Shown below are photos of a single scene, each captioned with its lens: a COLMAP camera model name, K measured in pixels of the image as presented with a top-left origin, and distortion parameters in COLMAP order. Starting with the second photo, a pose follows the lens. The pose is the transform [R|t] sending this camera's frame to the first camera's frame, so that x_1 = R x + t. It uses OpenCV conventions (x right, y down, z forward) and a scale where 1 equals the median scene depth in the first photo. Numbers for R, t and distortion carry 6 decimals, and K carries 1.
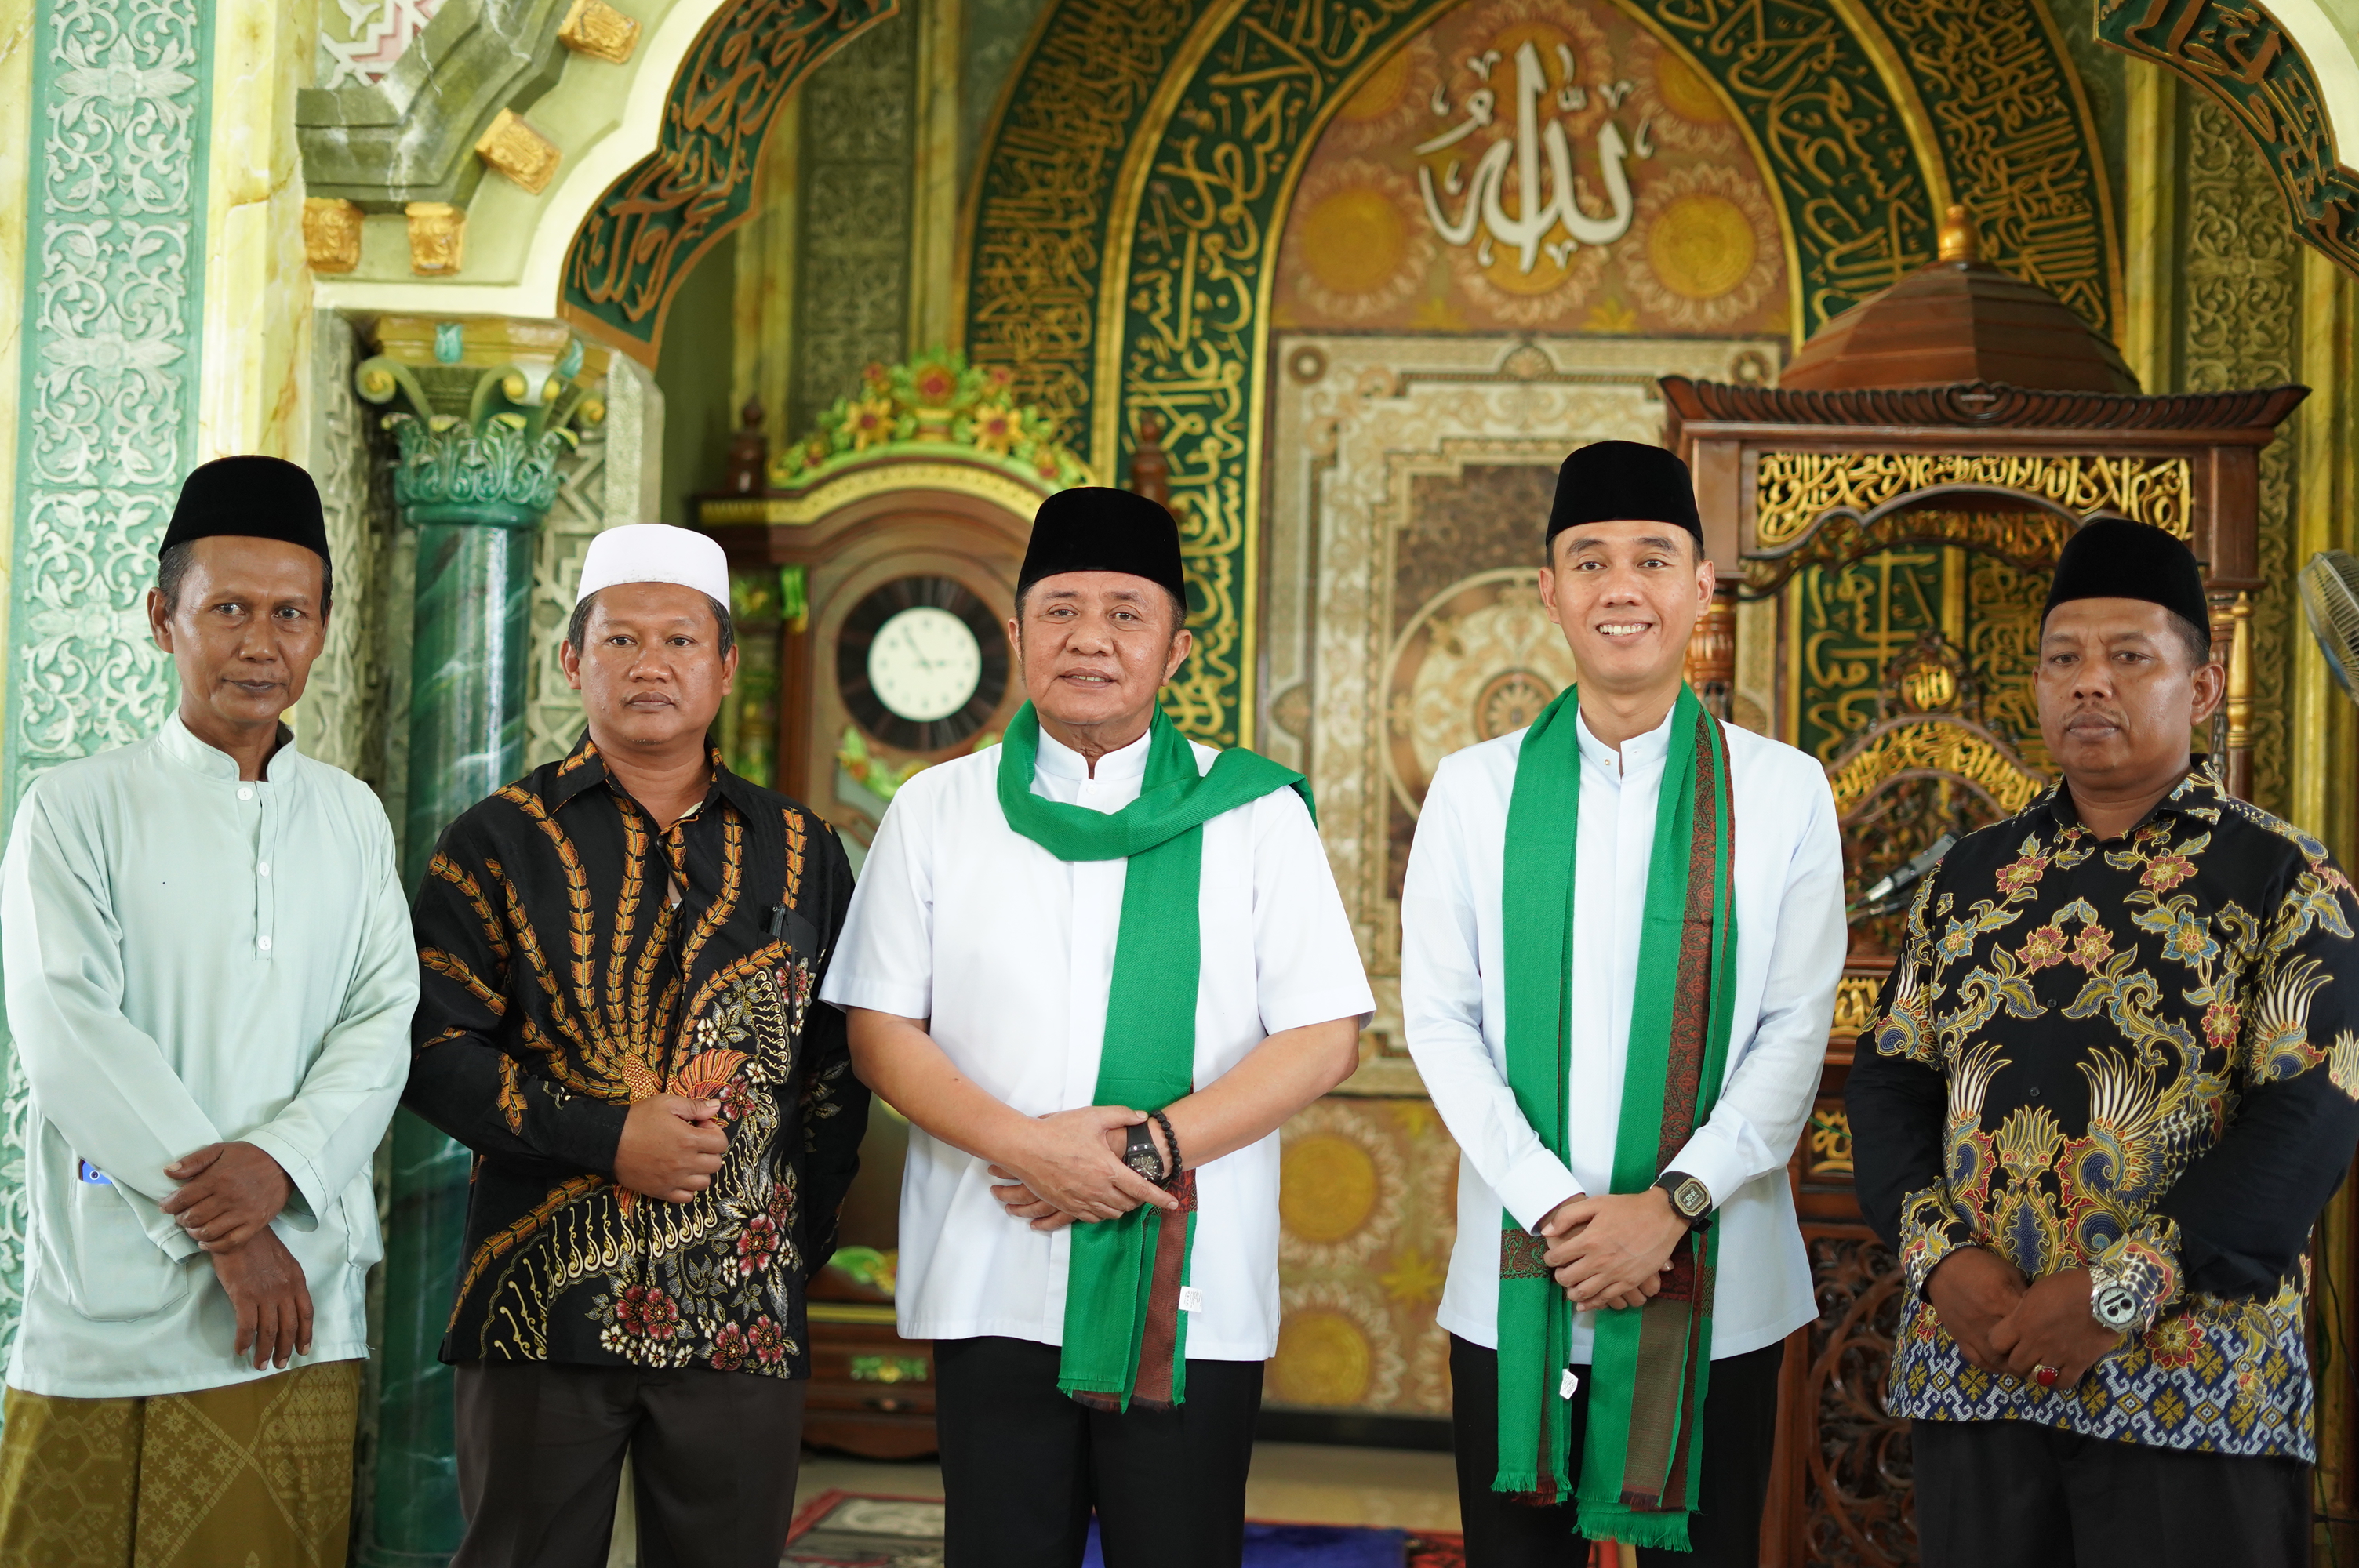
lens RADIAL K [[3380.7, 0, 1178.6], [0, 3380.7, 787.7], [0, 0, 1]] dist [-0.023933, 0.000000]
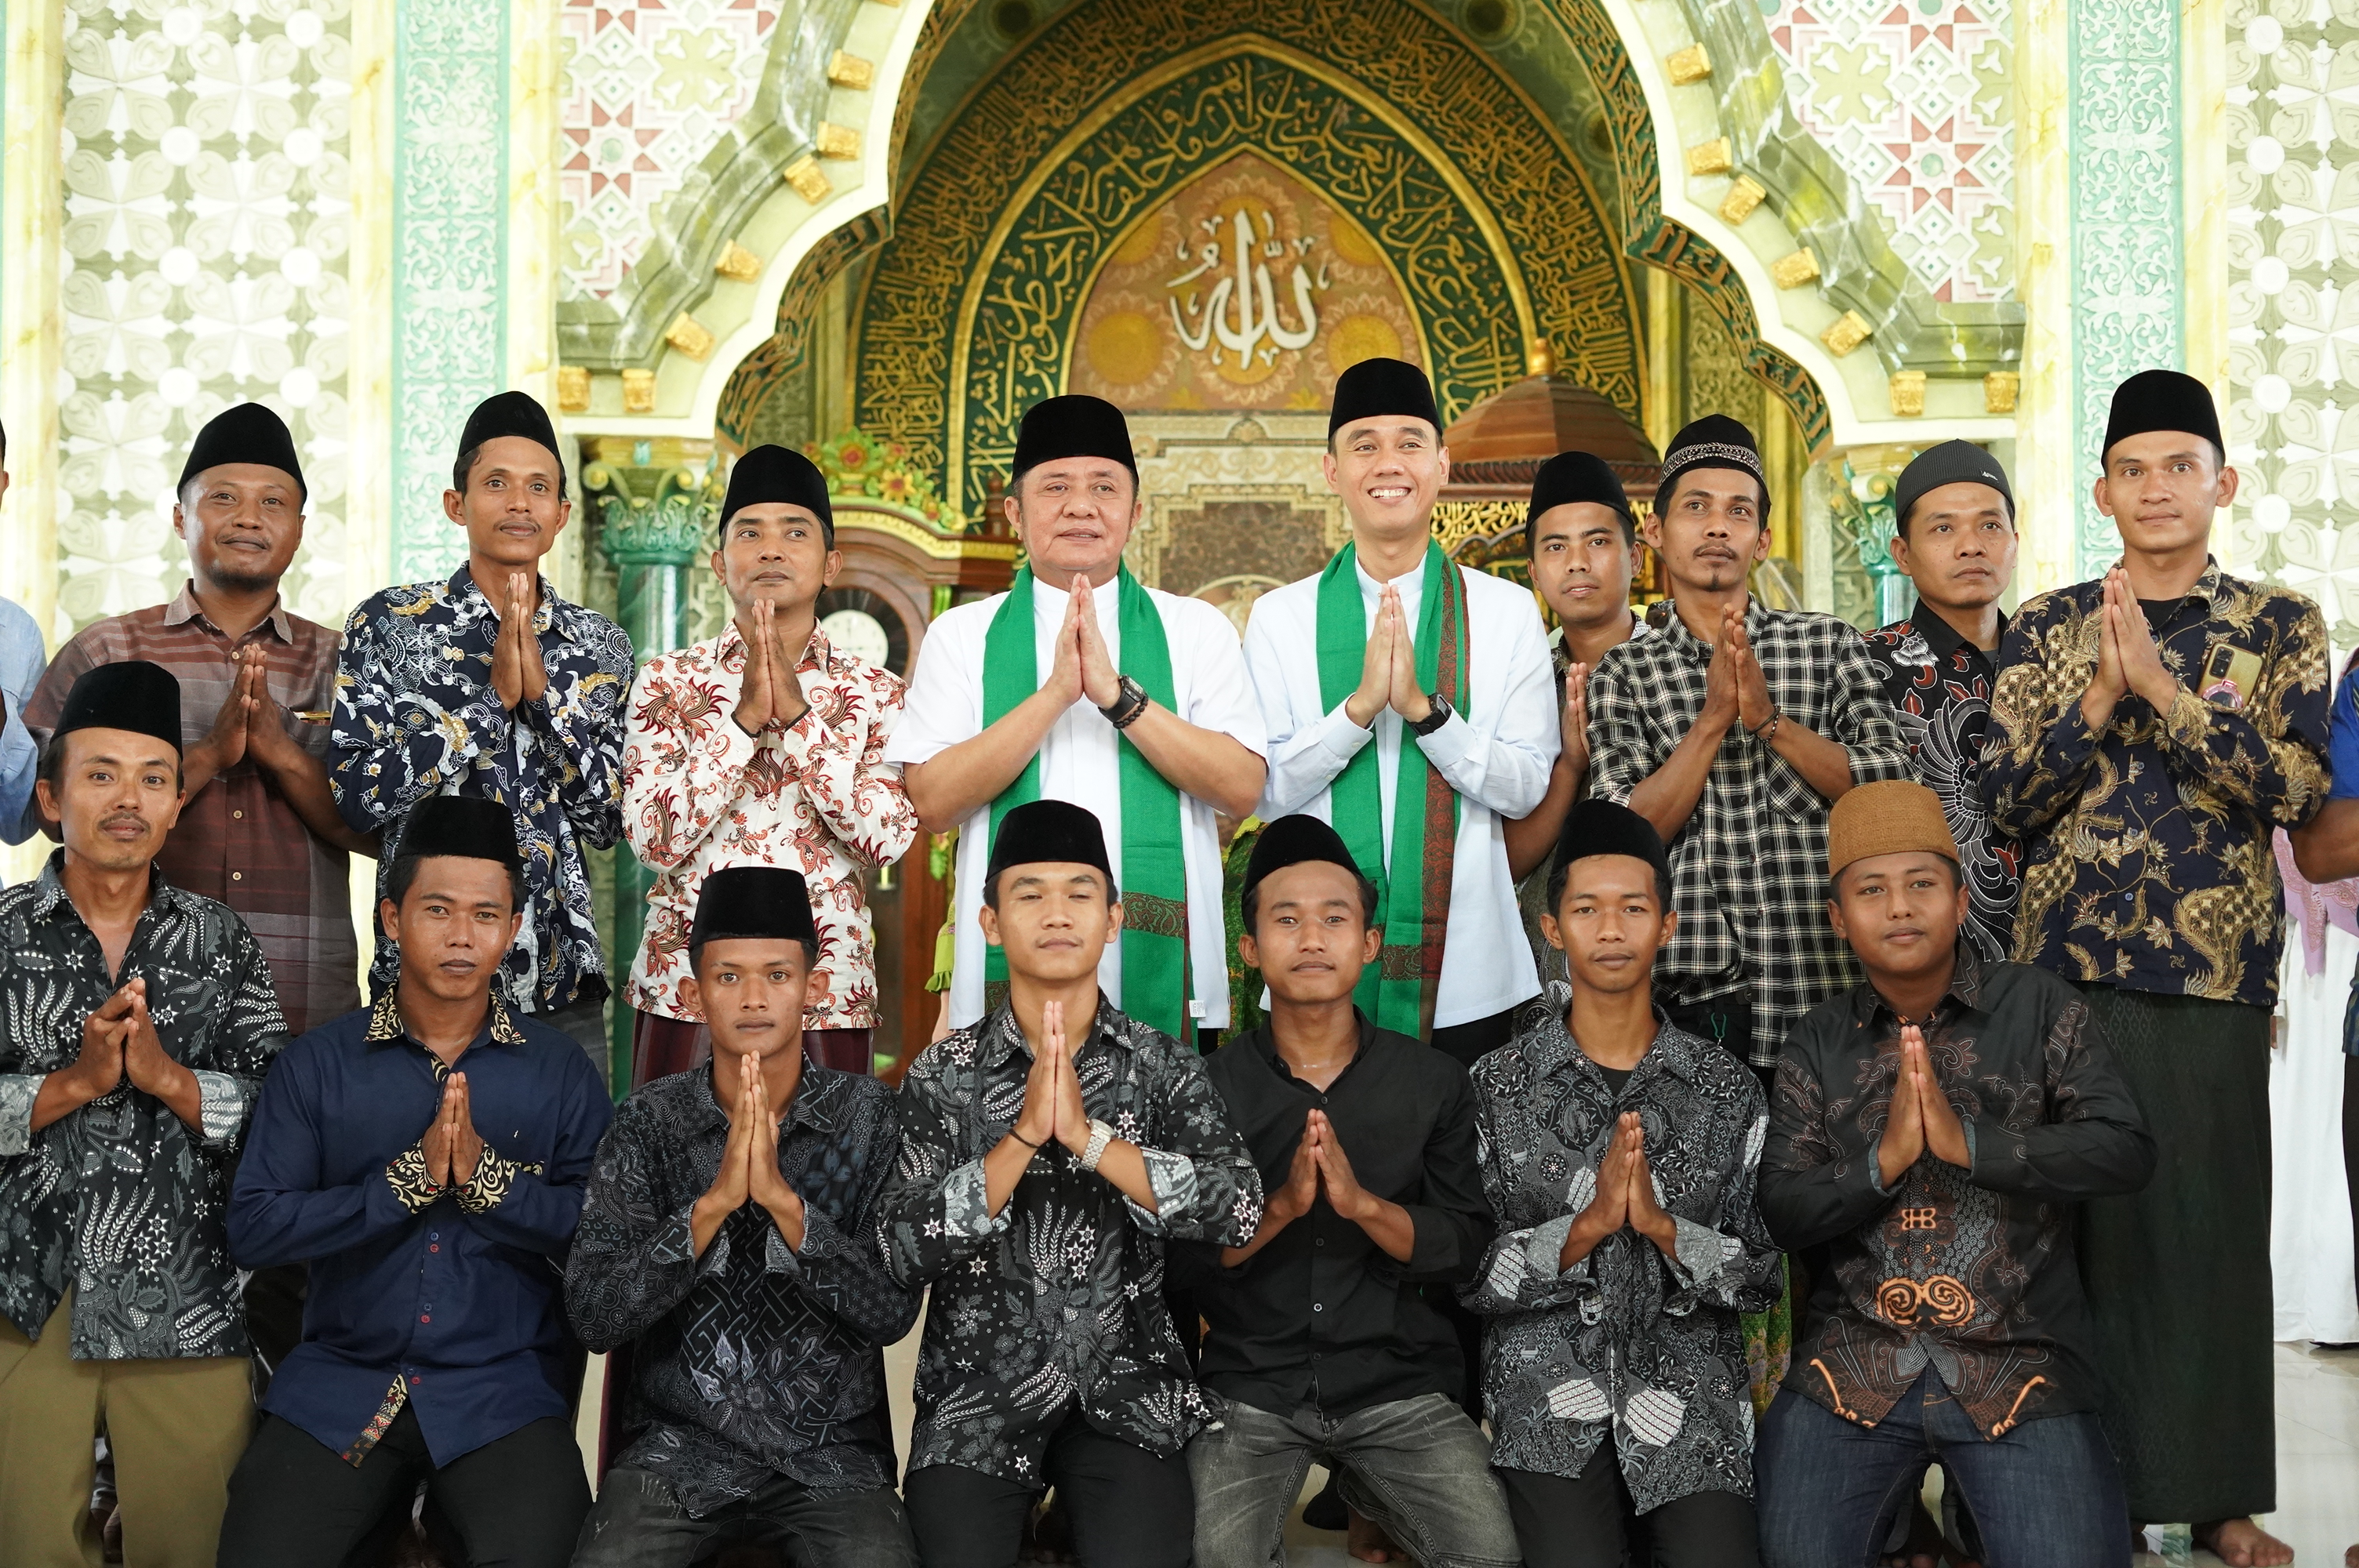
lens RADIAL K [[3380.7, 0, 1180.5], [0, 3380.7, 782.5], [0, 0, 1]] dist [-0.023933, 0.000000]
pose [[0.991630, -0.026377, 0.126391, -0.113536], [0.026296, 0.999652, 0.002313, 0.020339], [-0.126408, 0.001030, 0.991978, -0.436496]]
